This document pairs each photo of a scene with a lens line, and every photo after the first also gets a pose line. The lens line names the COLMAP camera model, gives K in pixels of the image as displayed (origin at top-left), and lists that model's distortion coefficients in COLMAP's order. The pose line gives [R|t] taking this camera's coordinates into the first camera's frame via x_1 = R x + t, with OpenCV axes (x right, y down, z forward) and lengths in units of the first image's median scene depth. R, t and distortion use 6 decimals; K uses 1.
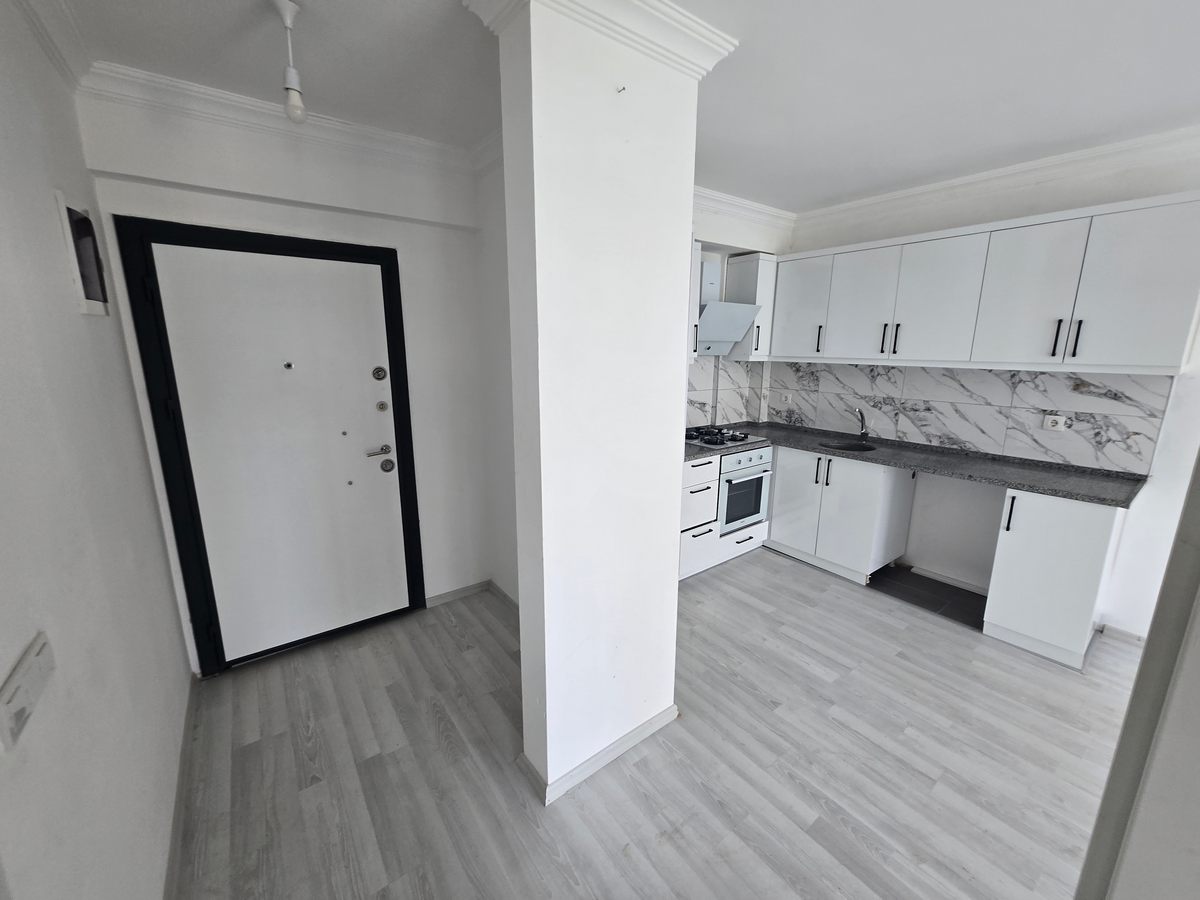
lens RADIAL K [[470.4, 0, 589.8], [0, 470.4, 447.0], [0, 0, 1]] dist [0.003502, -0.002505]
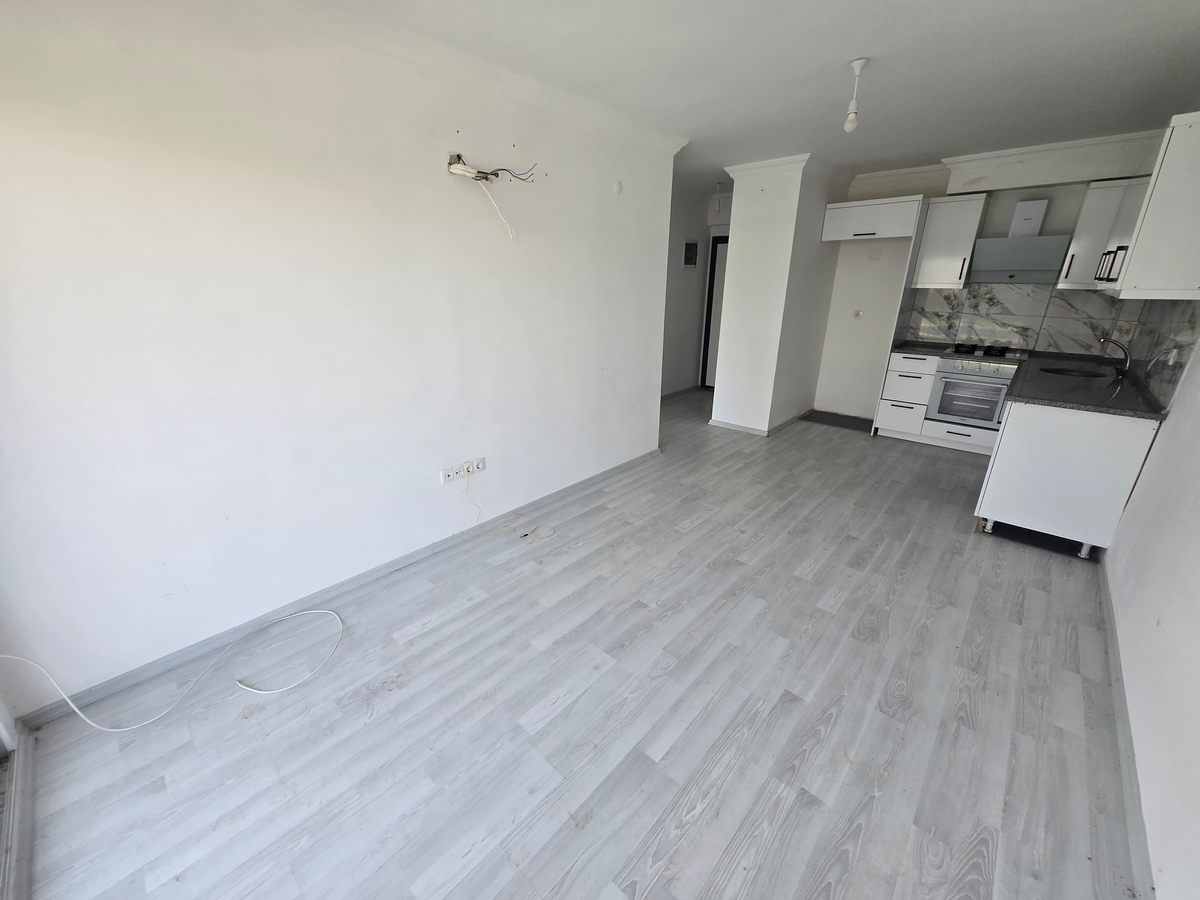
lens RADIAL K [[470.4, 0, 589.8], [0, 470.4, 447.0], [0, 0, 1]] dist [0.003502, -0.002505]
pose [[0.185587, 0.329864, -0.925606, 1.715291], [-0.207140, 0.933936, 0.291300, 0.086531], [0.960547, 0.137669, 0.241655, -0.327257]]
